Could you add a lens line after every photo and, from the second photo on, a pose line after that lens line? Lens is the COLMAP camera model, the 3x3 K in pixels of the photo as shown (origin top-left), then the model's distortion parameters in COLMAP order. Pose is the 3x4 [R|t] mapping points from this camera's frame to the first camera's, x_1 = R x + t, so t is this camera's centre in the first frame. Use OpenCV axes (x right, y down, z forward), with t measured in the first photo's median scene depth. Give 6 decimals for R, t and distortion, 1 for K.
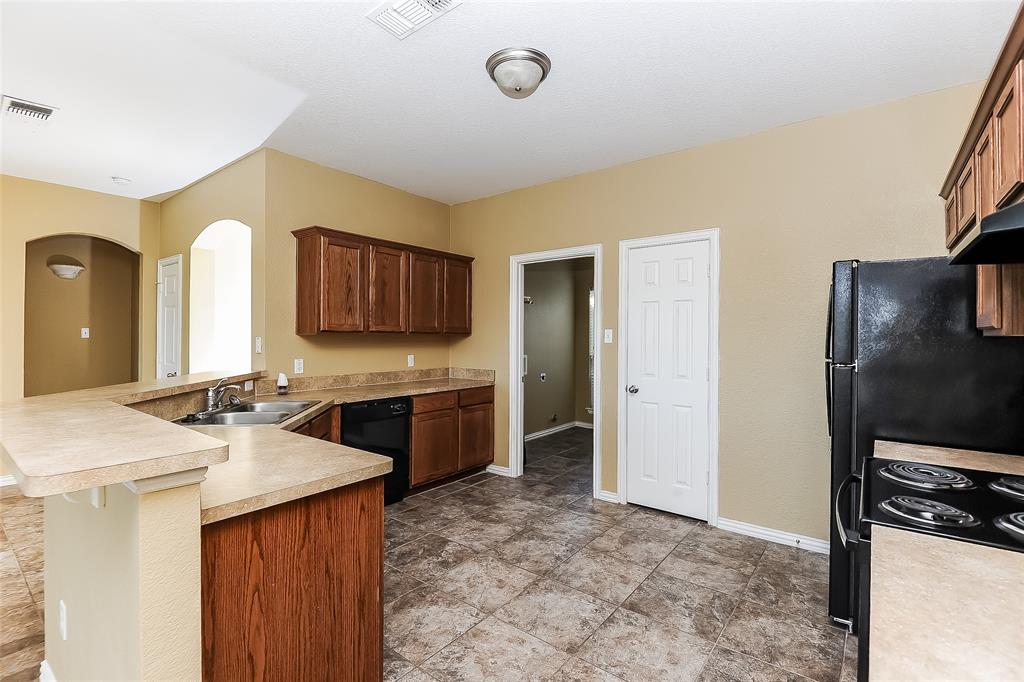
lens RADIAL K [[469.9, 0, 510.8], [0, 469.9, 337.7], [0, 0, 1]] dist [0.002540, -0.001460]
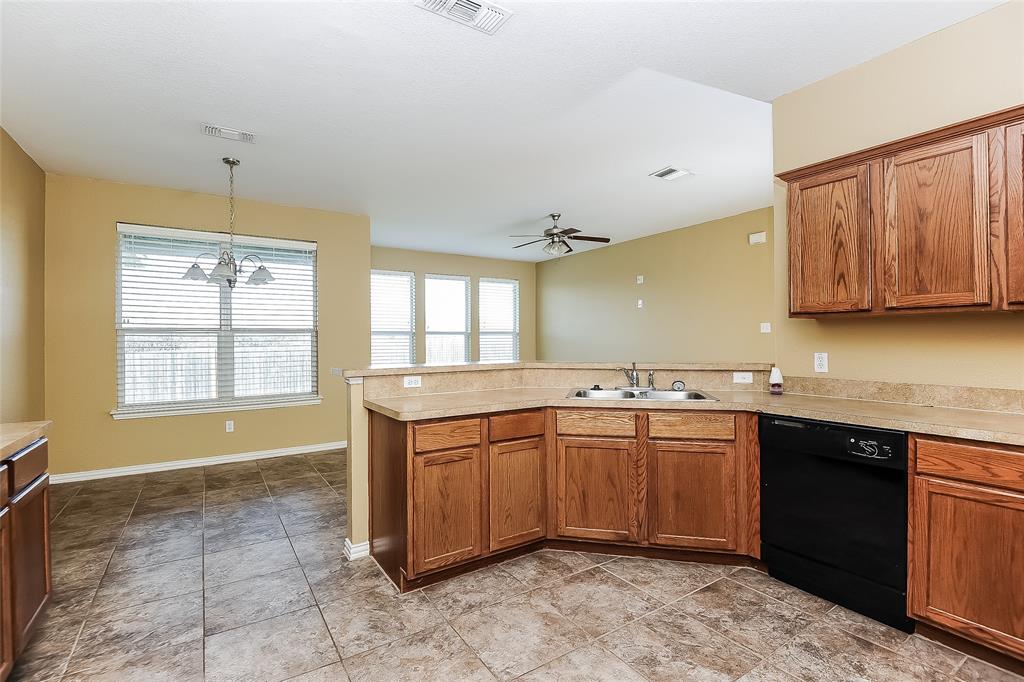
lens RADIAL K [[469.9, 0, 503.6], [0, 469.9, 338.9], [0, 0, 1]] dist [0.002540, -0.001460]
pose [[-0.333284, -0.001762, -0.942825, 0.437271], [0.005950, 0.999974, -0.003972, 0.025454], [0.942808, -0.006934, -0.333265, 0.825651]]
